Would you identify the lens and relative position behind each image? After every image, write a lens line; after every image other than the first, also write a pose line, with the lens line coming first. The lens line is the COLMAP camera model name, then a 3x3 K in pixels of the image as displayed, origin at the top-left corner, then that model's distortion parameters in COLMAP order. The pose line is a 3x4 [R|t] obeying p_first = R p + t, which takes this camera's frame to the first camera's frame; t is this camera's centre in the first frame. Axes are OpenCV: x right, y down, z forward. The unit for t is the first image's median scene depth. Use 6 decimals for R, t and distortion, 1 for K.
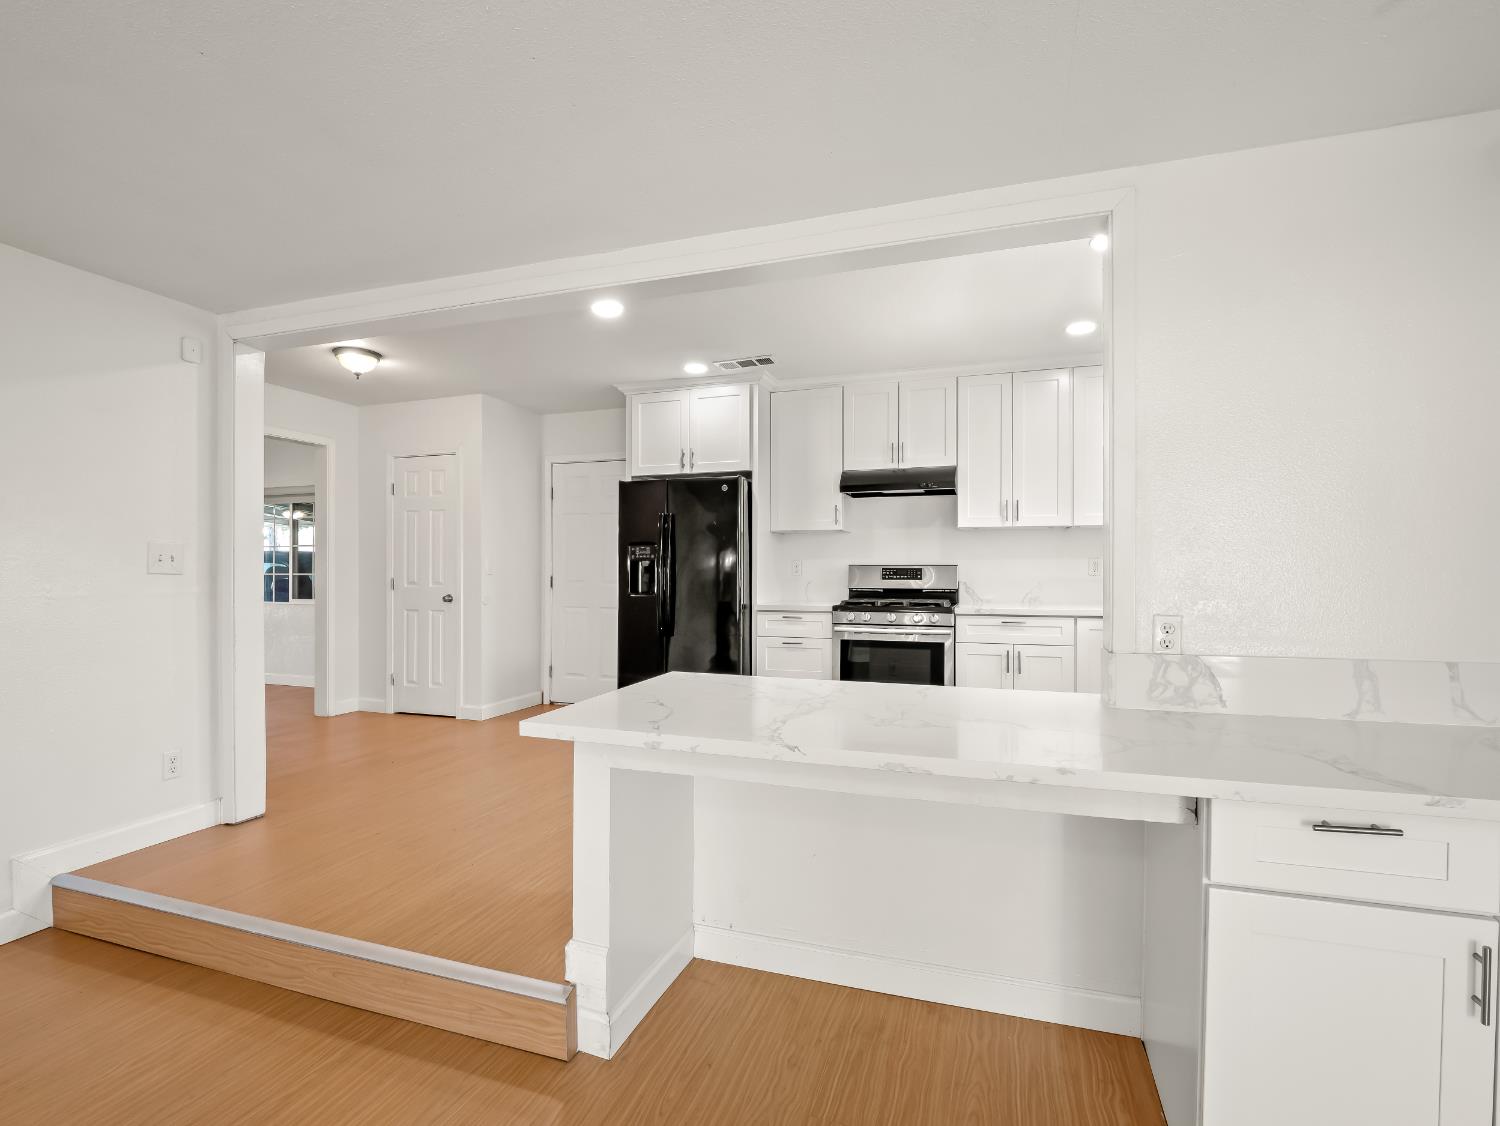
lens RADIAL K [[709.4, 0, 753.0], [0, 709.4, 569.3], [0, 0, 1]] dist [-0.025857, -0.000247]
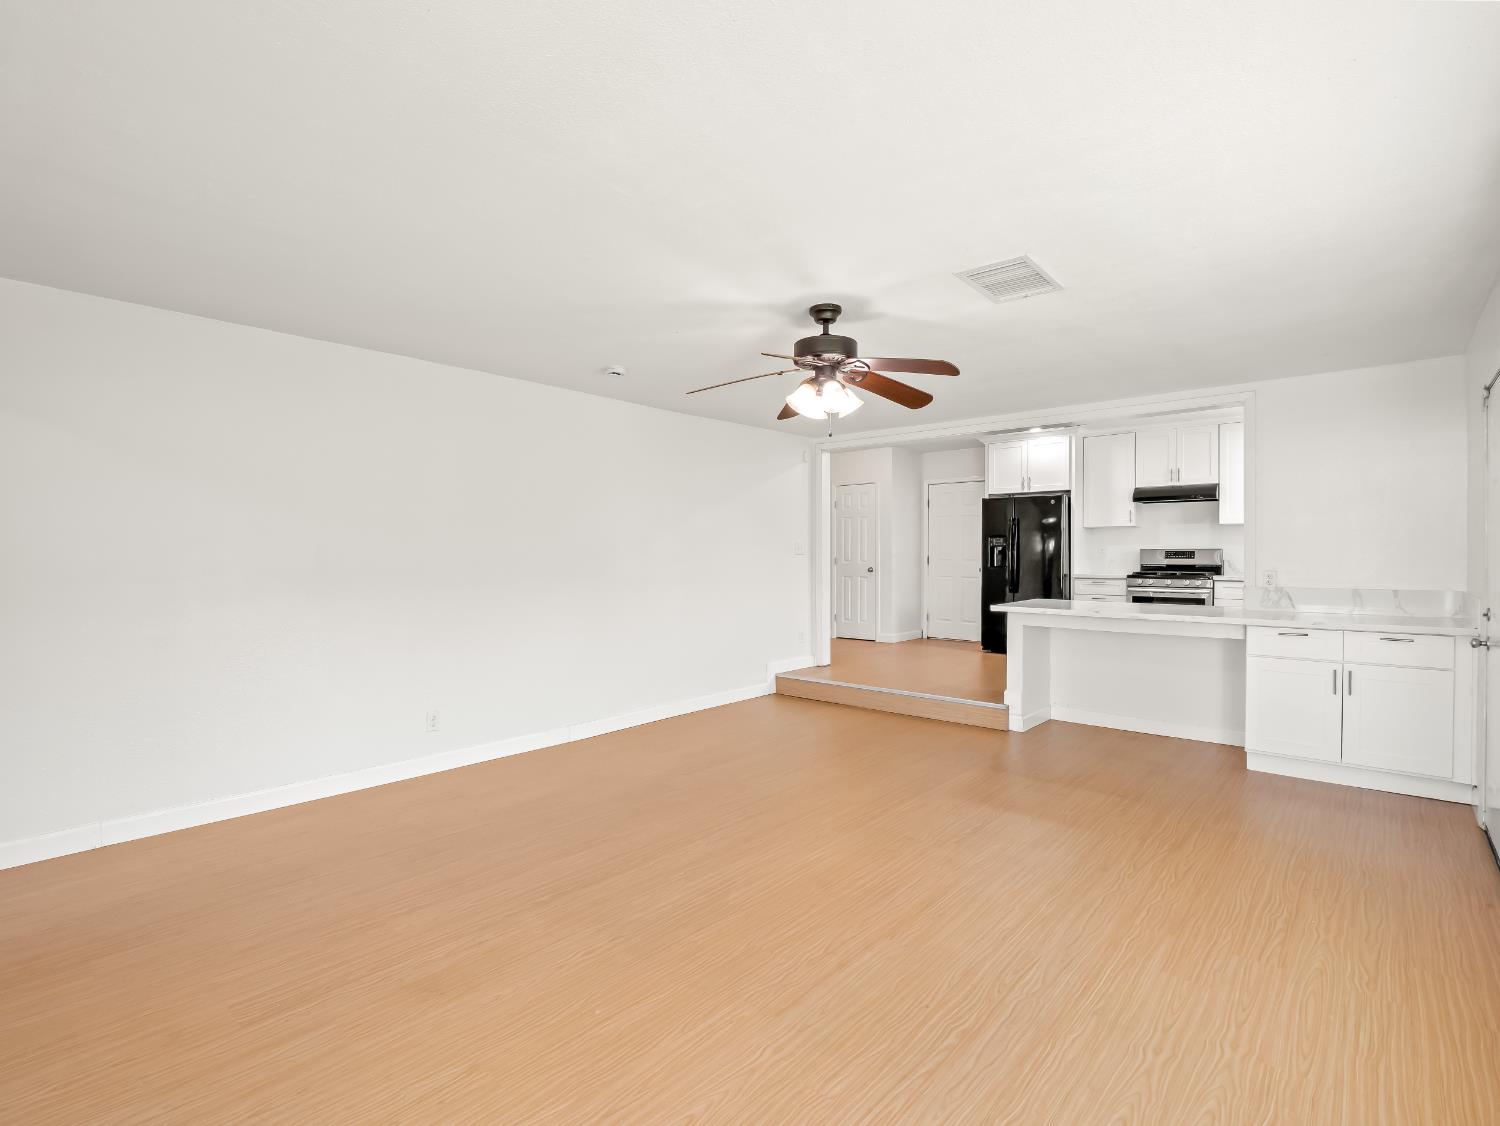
lens RADIAL K [[709.4, 0, 741.6], [0, 709.4, 563.0], [0, 0, 1]] dist [-0.025857, -0.000247]
pose [[0.914698, 0.003404, -0.404124, -0.037080], [0.003031, 0.999879, 0.015282, -0.001484], [0.404127, -0.015203, 0.914577, -0.739376]]
